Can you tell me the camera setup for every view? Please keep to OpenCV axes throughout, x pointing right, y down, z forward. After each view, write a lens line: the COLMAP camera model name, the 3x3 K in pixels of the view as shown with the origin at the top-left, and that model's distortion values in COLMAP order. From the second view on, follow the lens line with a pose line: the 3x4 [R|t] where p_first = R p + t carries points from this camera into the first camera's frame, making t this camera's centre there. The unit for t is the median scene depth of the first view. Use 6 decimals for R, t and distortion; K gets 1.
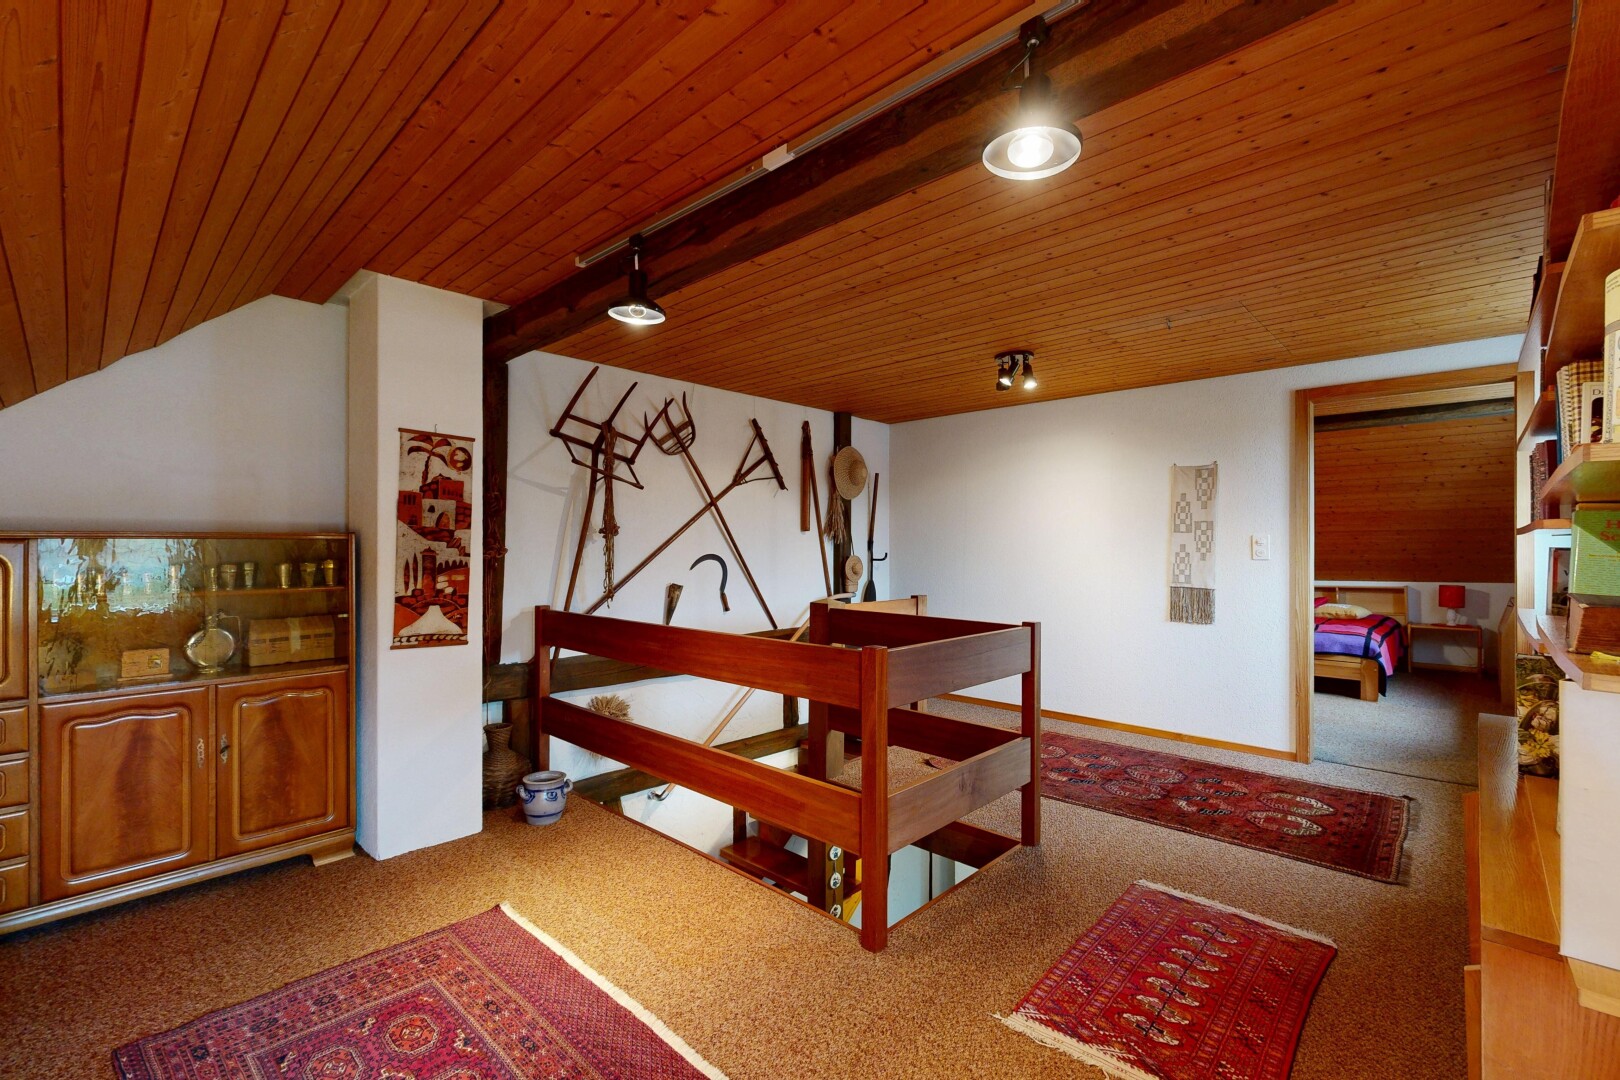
lens RADIAL K [[707.7, 0, 816.0], [0, 707.7, 542.4], [0, 0, 1]] dist [-0.000685, 0.000240]
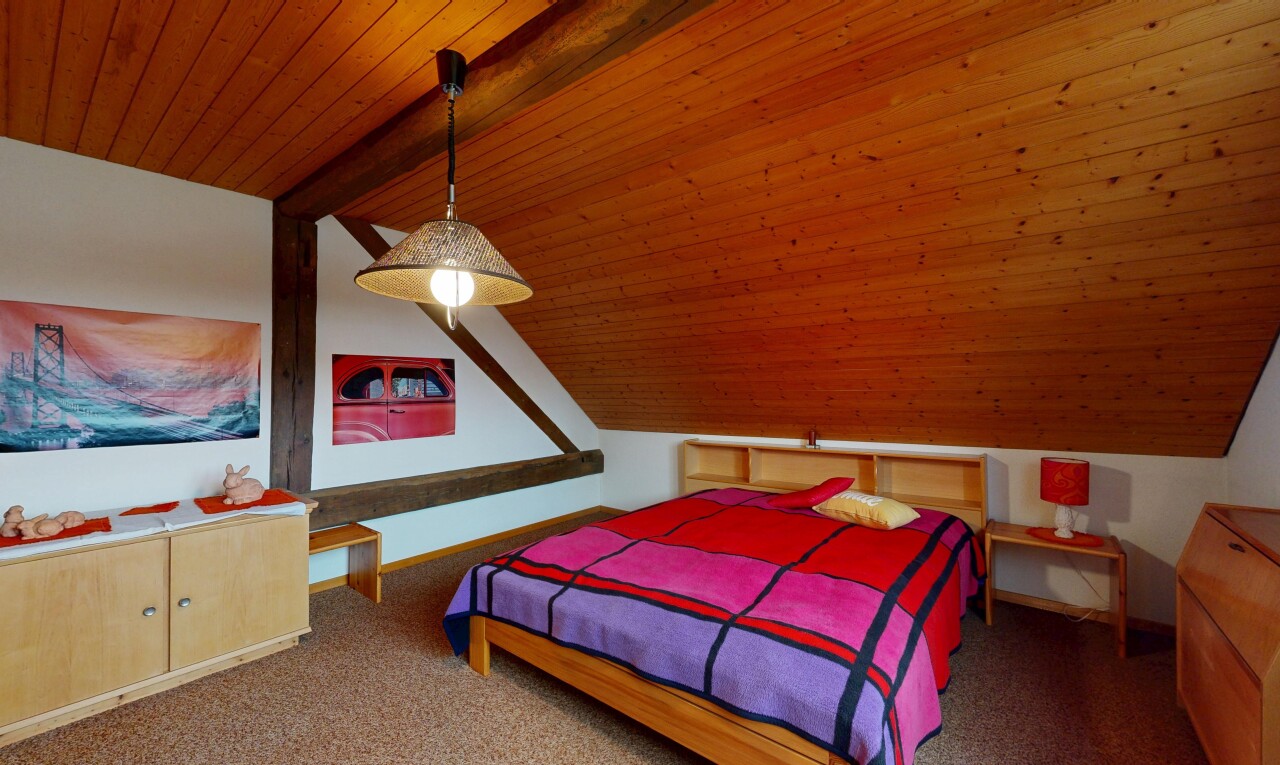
lens RADIAL K [[503.3, 0, 640.0], [0, 503.3, 382.5], [0, 0, 1]] dist [-0.000465, -0.000003]
pose [[0.996765, -0.000205, 0.080374, 0.574832], [0.000307, 0.999999, -0.001250, 0.003937], [-0.080373, 0.001271, 0.996764, 0.676701]]
